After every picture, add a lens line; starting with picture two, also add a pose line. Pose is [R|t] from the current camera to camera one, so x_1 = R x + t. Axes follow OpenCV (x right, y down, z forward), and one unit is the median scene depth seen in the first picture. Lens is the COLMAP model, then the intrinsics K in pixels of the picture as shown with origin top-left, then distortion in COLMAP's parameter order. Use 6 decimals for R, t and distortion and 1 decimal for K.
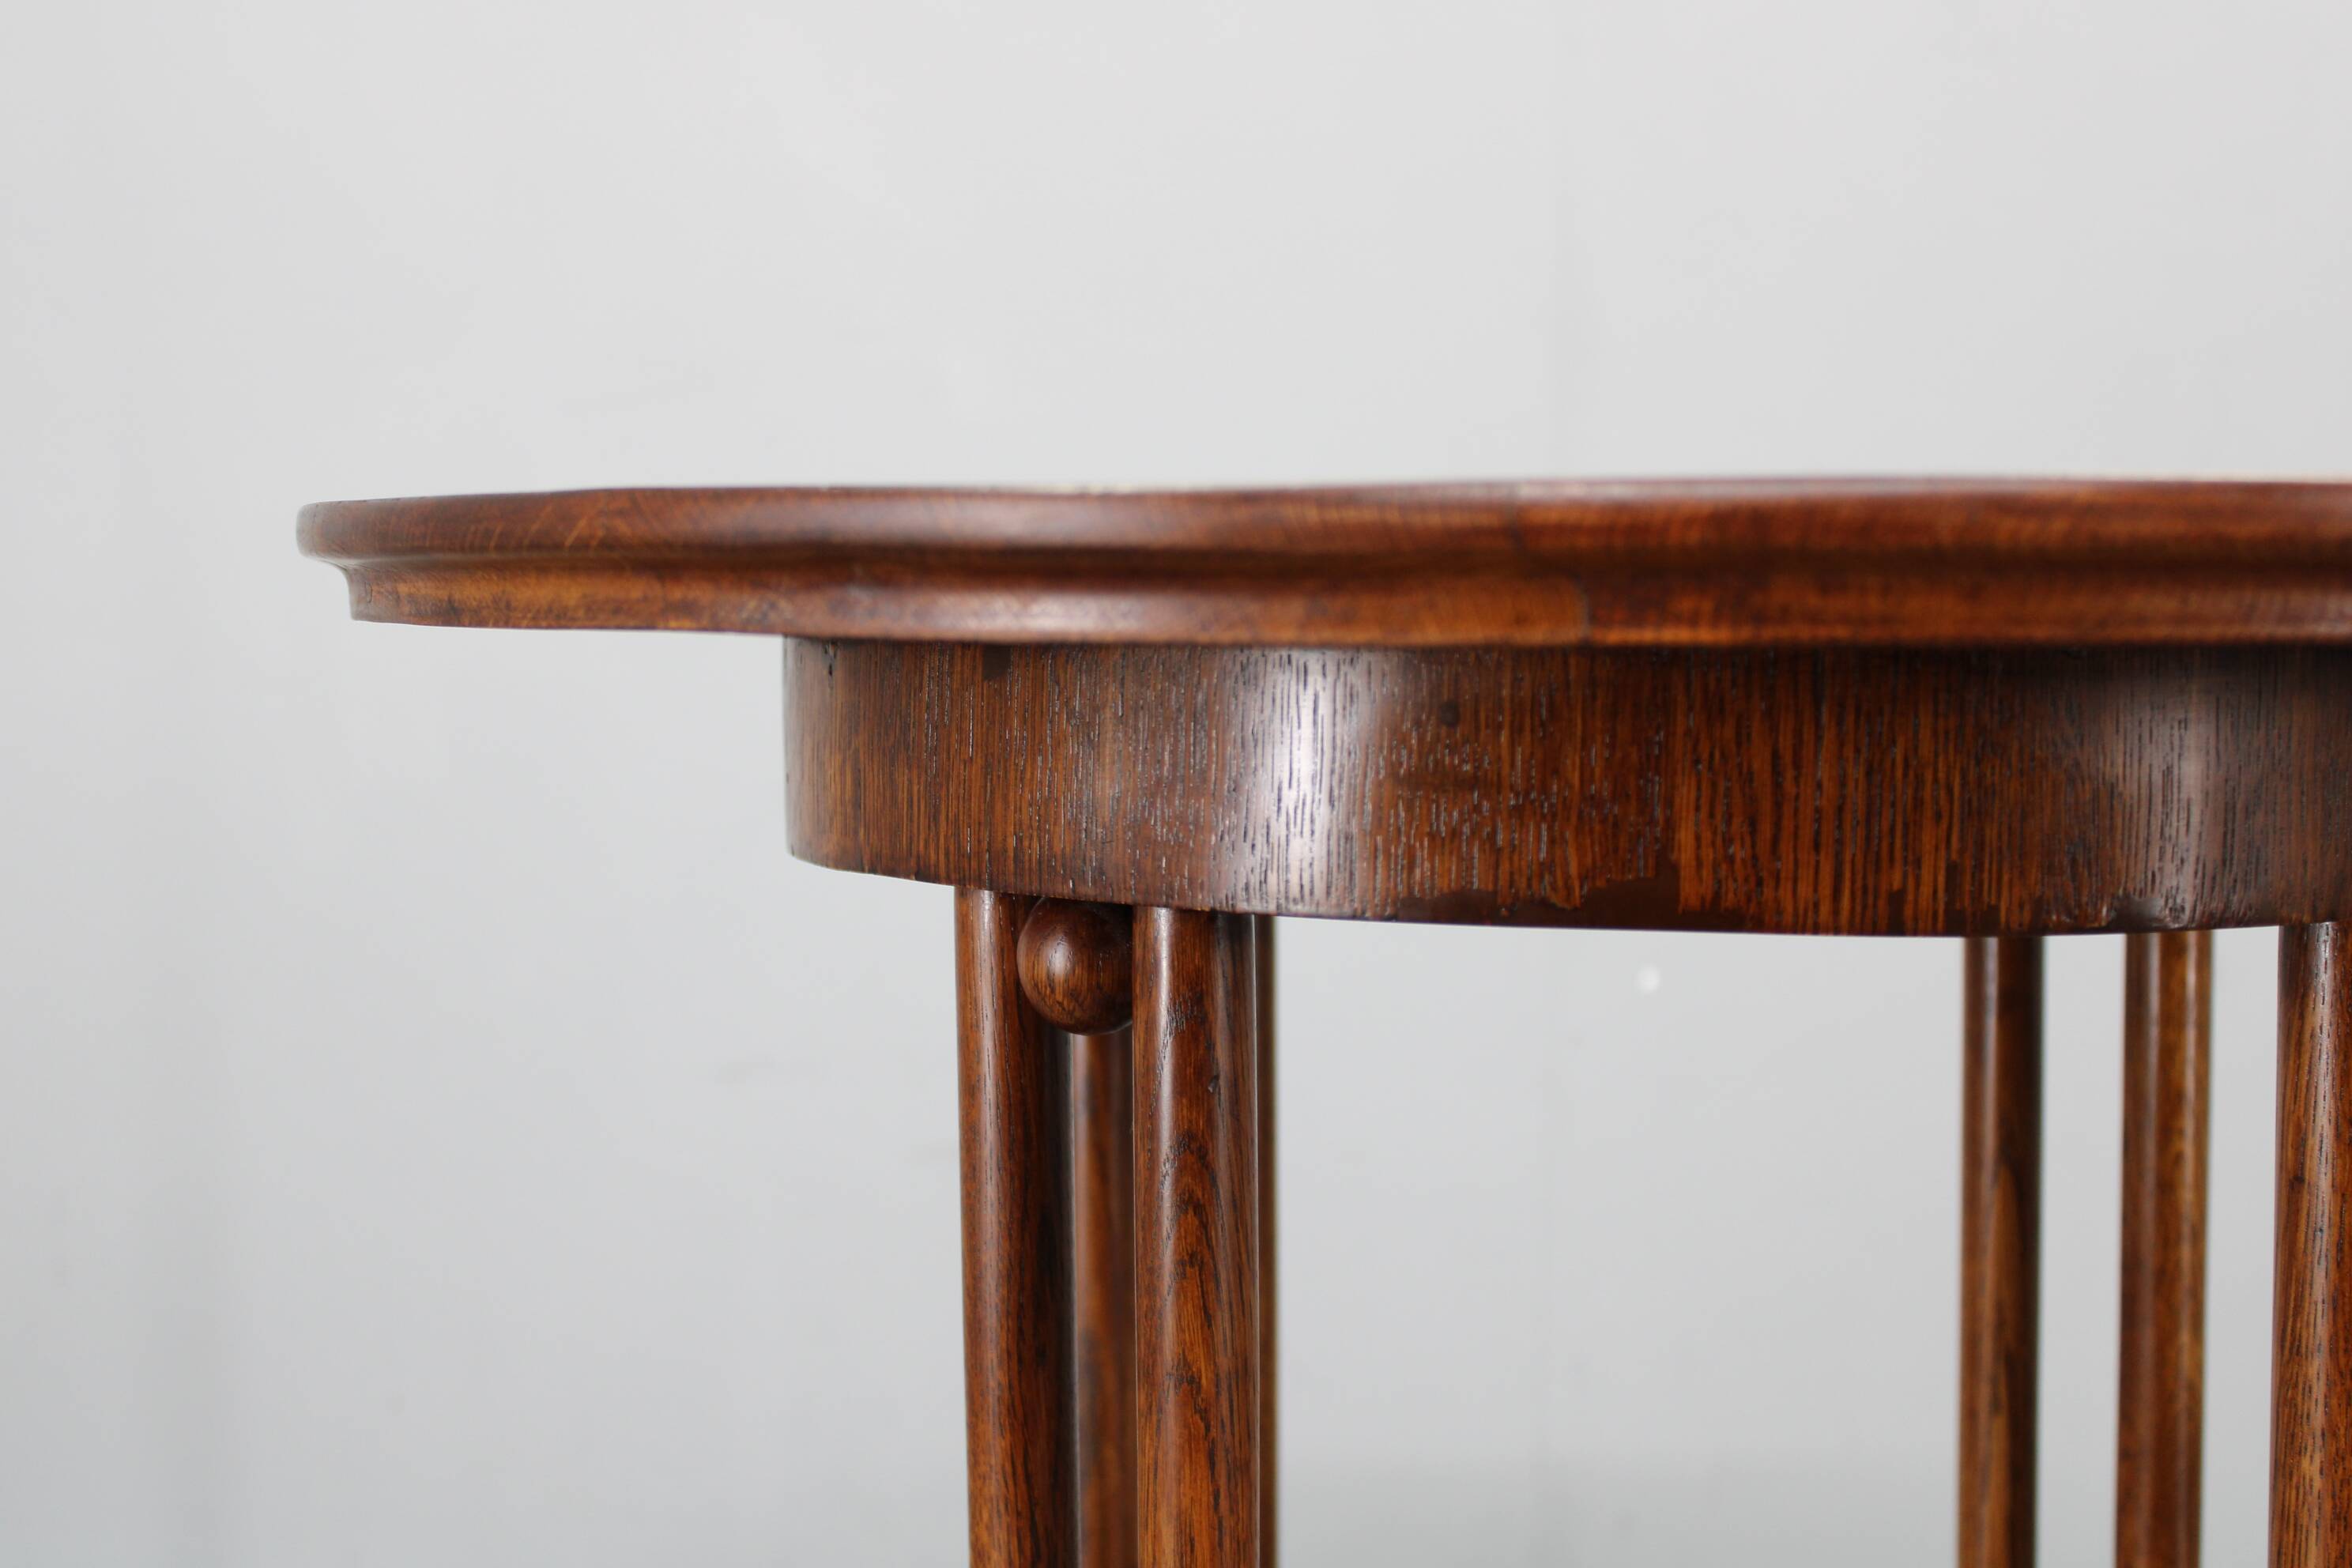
lens RADIAL K [[2990.9, 0, 1176.0], [0, 2990.9, 784.0], [0, 0, 1]] dist [-0.071465, 0.061342]
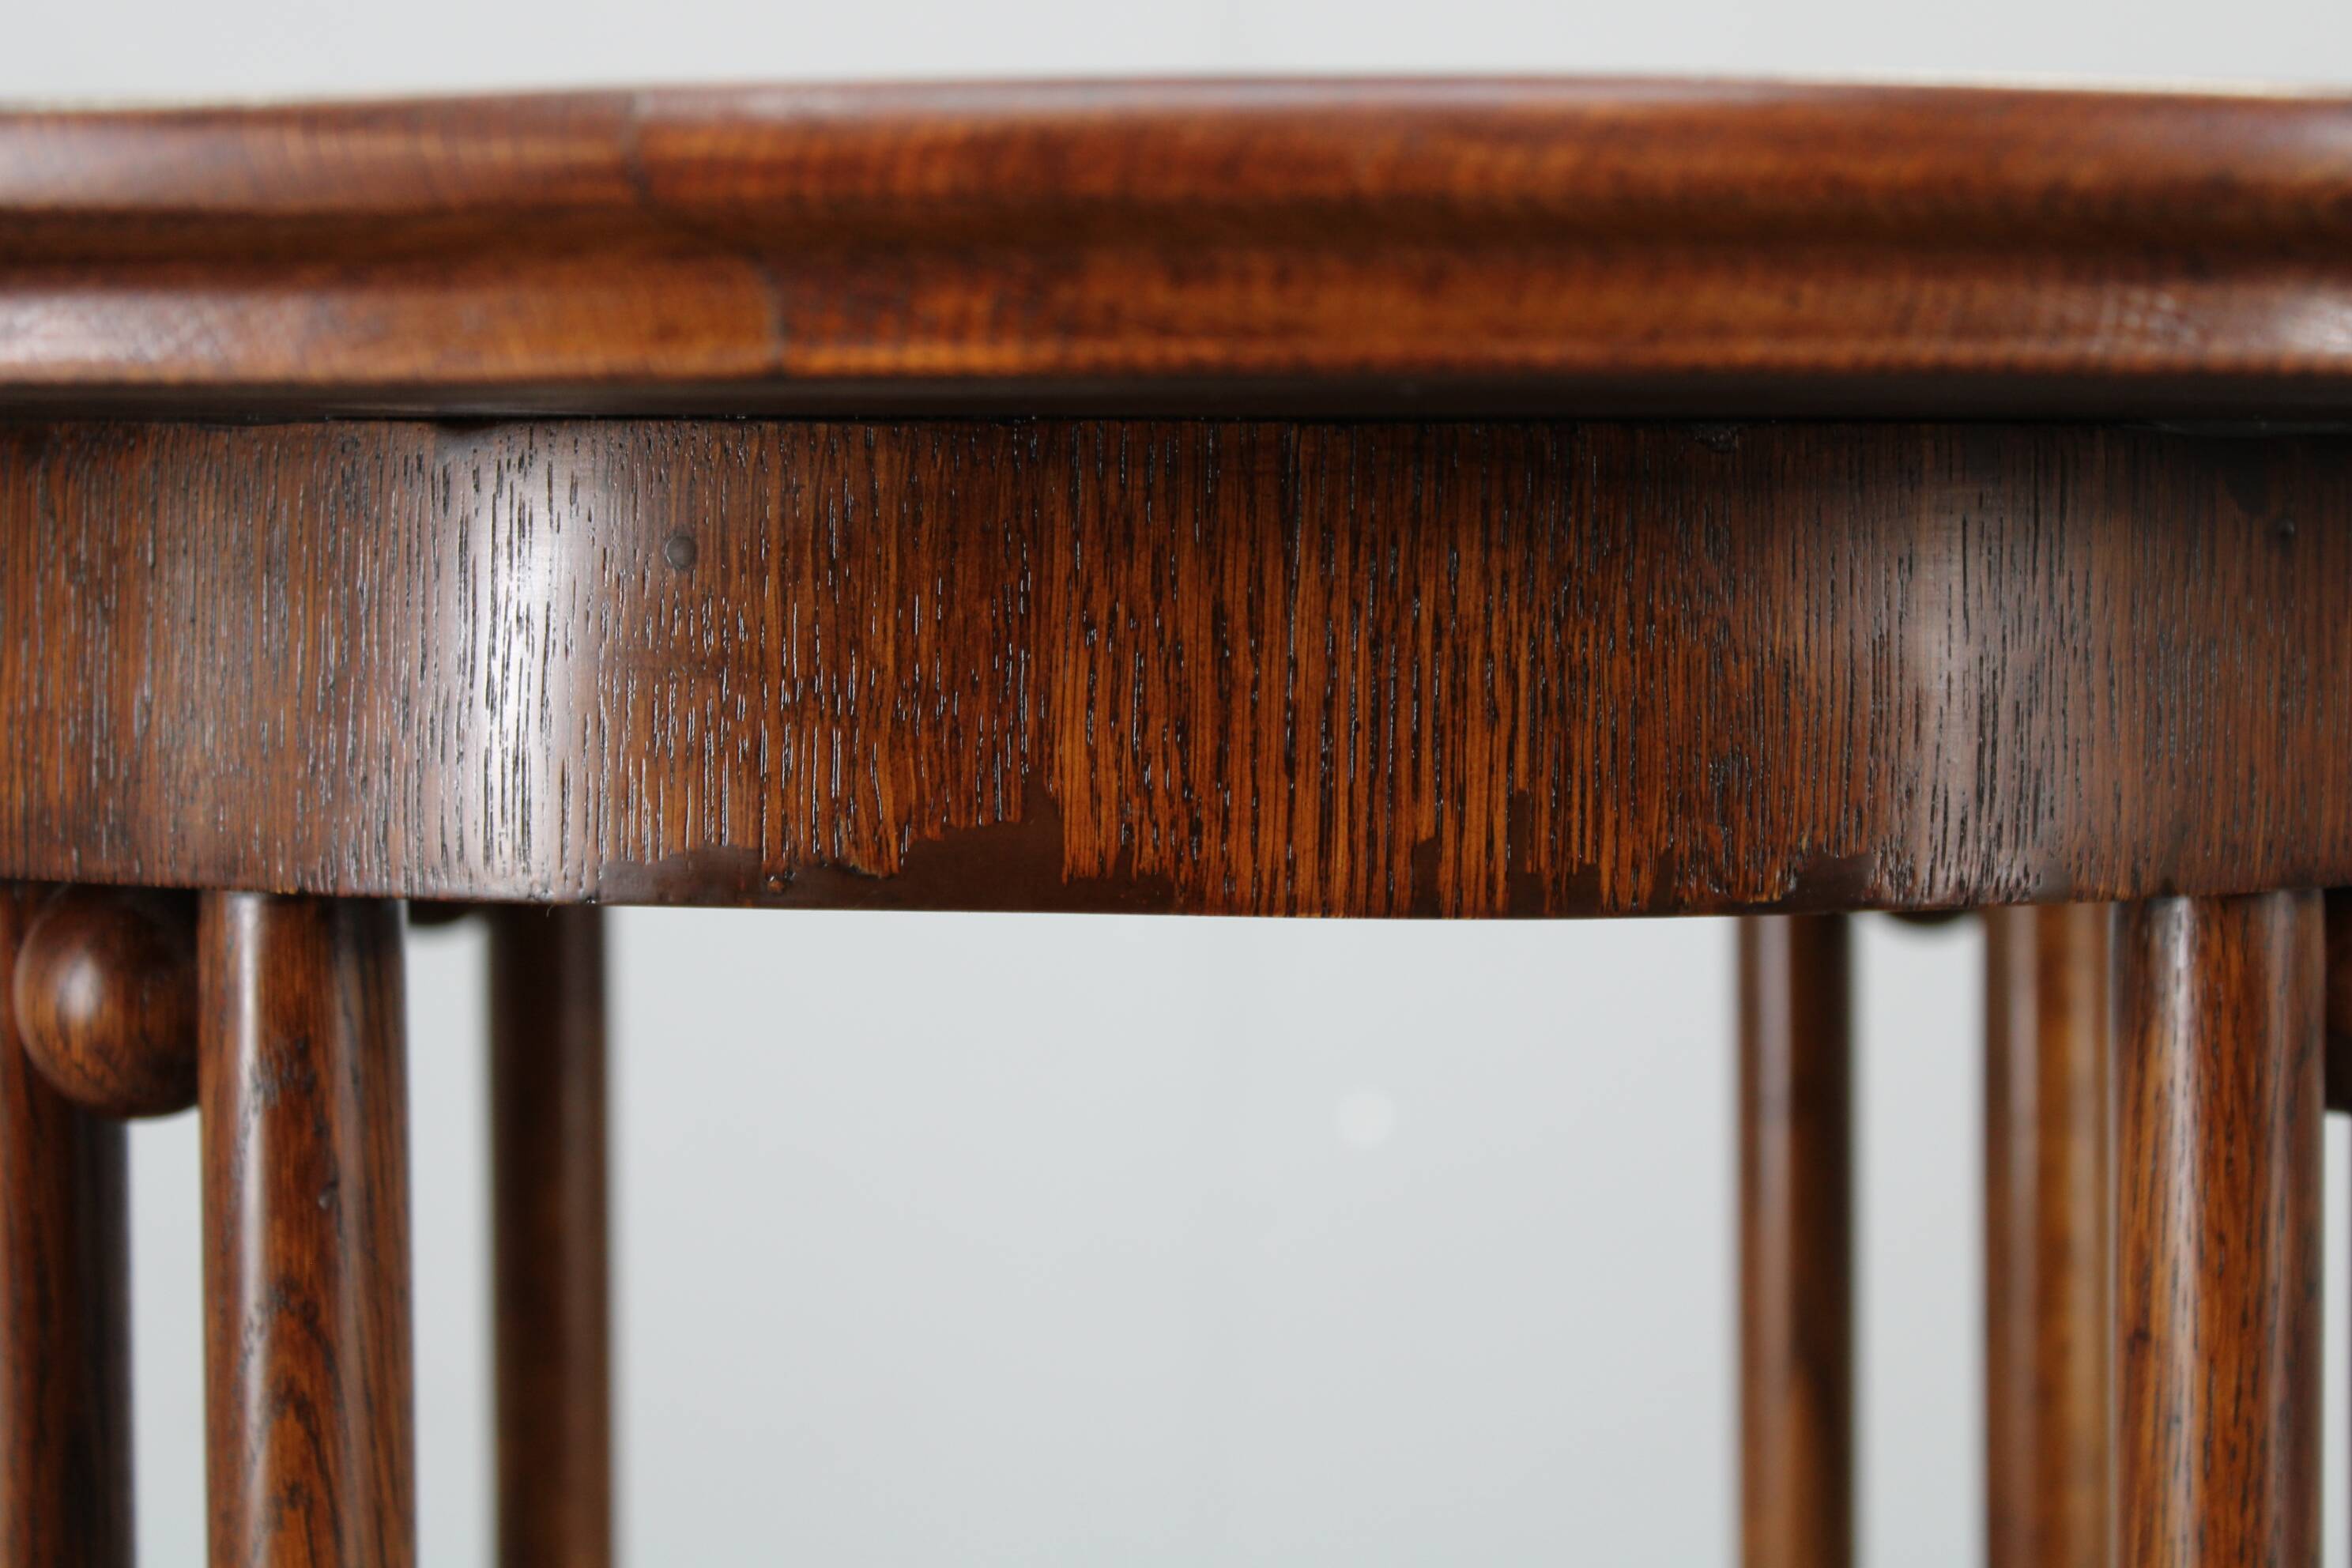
lens RADIAL K [[4677.5, 0, 1177.1], [0, 4677.5, 779.9], [0, 0, 1]] dist [0.002397, 0.220935]
pose [[0.996040, -0.003826, 0.088820, 0.108897], [0.005422, 0.999828, -0.017734, 0.039789], [-0.088737, 0.018145, 0.995890, 0.071540]]
